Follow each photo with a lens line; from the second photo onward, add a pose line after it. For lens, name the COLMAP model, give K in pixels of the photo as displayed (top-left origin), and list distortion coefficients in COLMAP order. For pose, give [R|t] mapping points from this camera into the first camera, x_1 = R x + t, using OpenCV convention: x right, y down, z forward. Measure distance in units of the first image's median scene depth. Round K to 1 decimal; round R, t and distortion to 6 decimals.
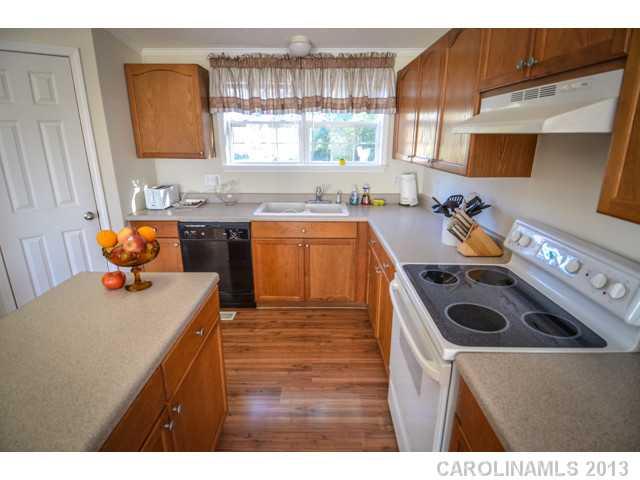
lens RADIAL K [[330.3, 0, 321.9], [0, 330.3, 237.8], [0, 0, 1]] dist [0.022574, -0.018262]
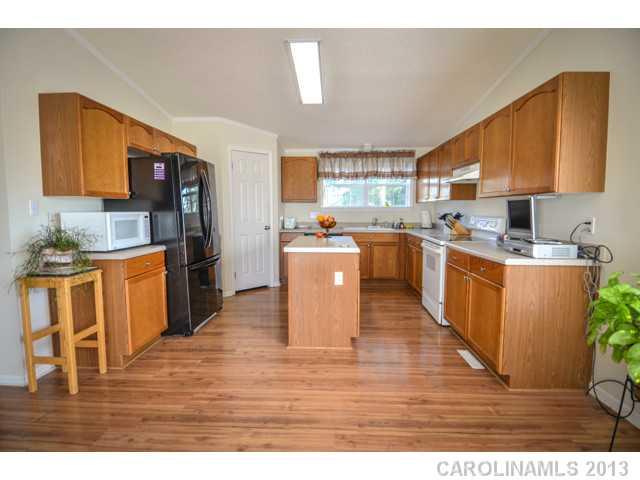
lens RADIAL K [[330.3, 0, 318.8], [0, 330.3, 239.6], [0, 0, 1]] dist [0.022574, -0.018262]
pose [[0.998441, 0.002436, -0.055759, -0.230506], [-0.013619, 0.979479, -0.201088, 0.350516], [0.054125, 0.201534, 0.977985, -0.808229]]
